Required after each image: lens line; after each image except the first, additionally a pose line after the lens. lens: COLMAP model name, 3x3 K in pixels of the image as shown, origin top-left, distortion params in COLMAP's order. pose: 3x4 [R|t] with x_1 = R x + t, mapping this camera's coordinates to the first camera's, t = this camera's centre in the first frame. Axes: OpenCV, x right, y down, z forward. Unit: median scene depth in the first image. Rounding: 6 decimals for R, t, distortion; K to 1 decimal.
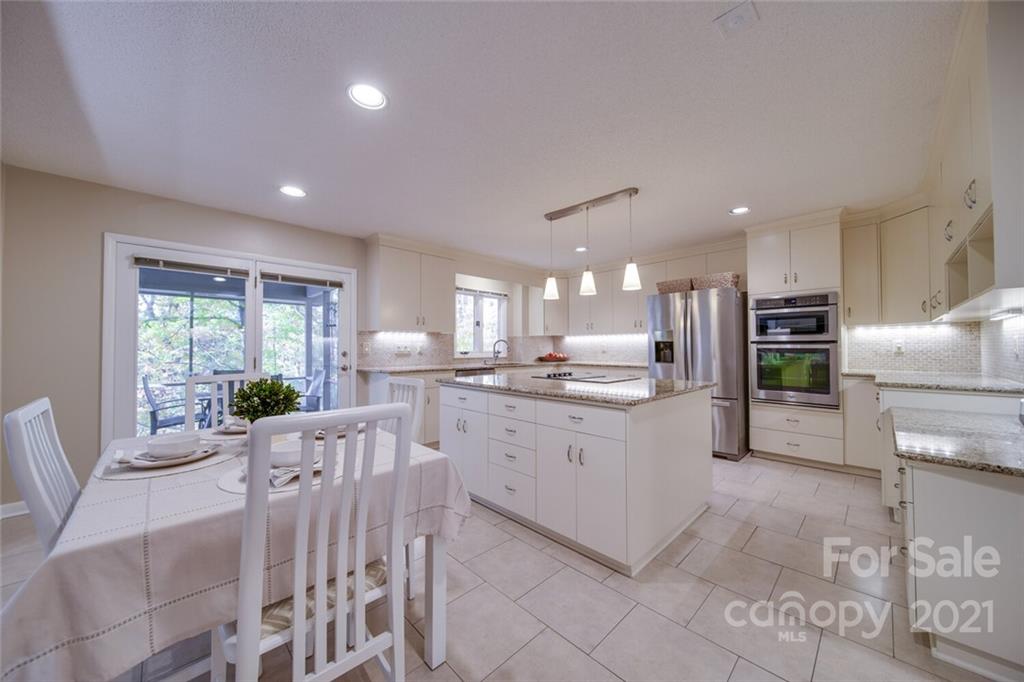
lens RADIAL K [[359.1, 0, 513.7], [0, 359.1, 340.5], [0, 0, 1]] dist [-0.002218, -0.000694]
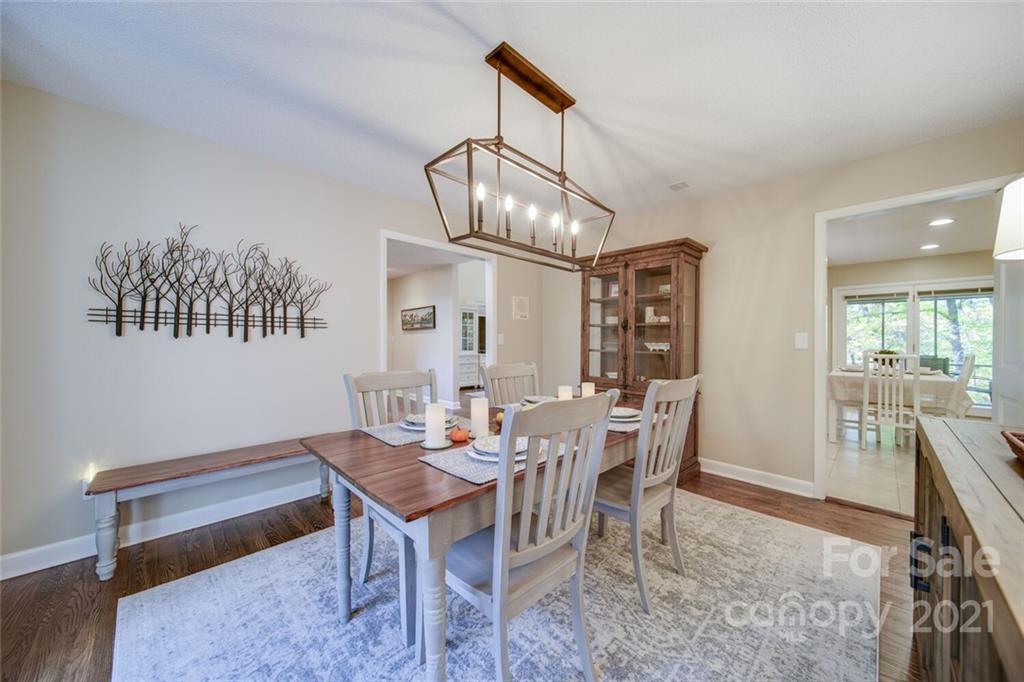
lens RADIAL K [[359.1, 0, 513.7], [0, 359.1, 340.6], [0, 0, 1]] dist [-0.002218, -0.000694]
pose [[-0.000801, 0.006661, -0.999977, 0.754061], [0.020482, 0.999768, 0.006643, -0.015084], [0.999790, -0.020476, -0.000937, -0.681461]]
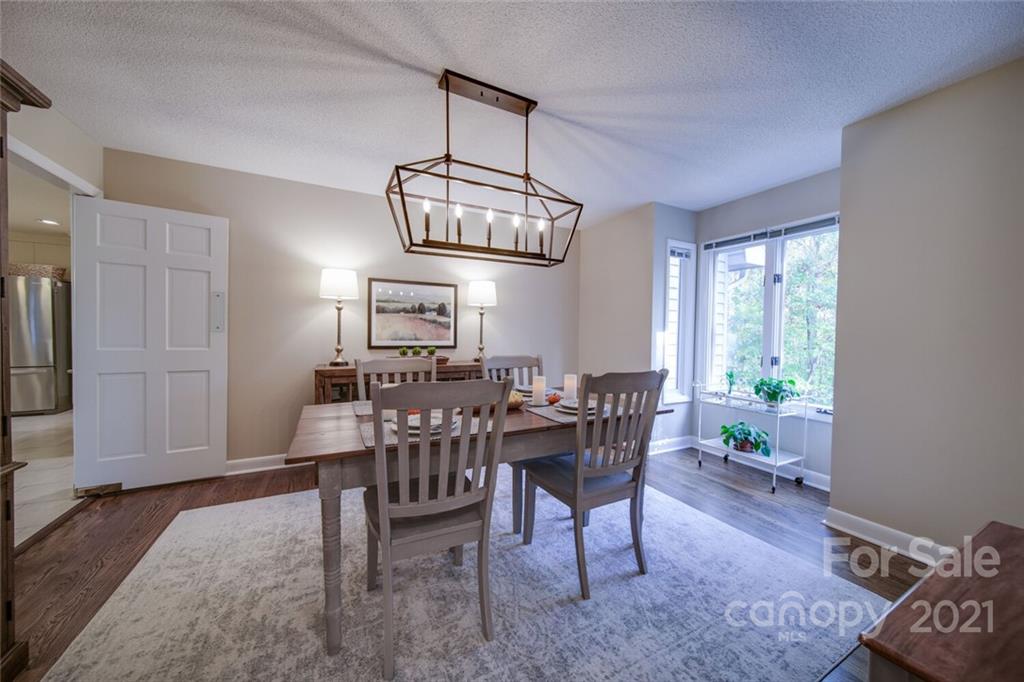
lens RADIAL K [[359.1, 0, 513.2], [0, 359.1, 341.4], [0, 0, 1]] dist [-0.002218, -0.000694]
pose [[0.293771, -0.015535, 0.955750, -0.104537], [-0.035143, 0.999016, 0.027040, -0.015075], [-0.955230, -0.041531, 0.292936, -0.828113]]
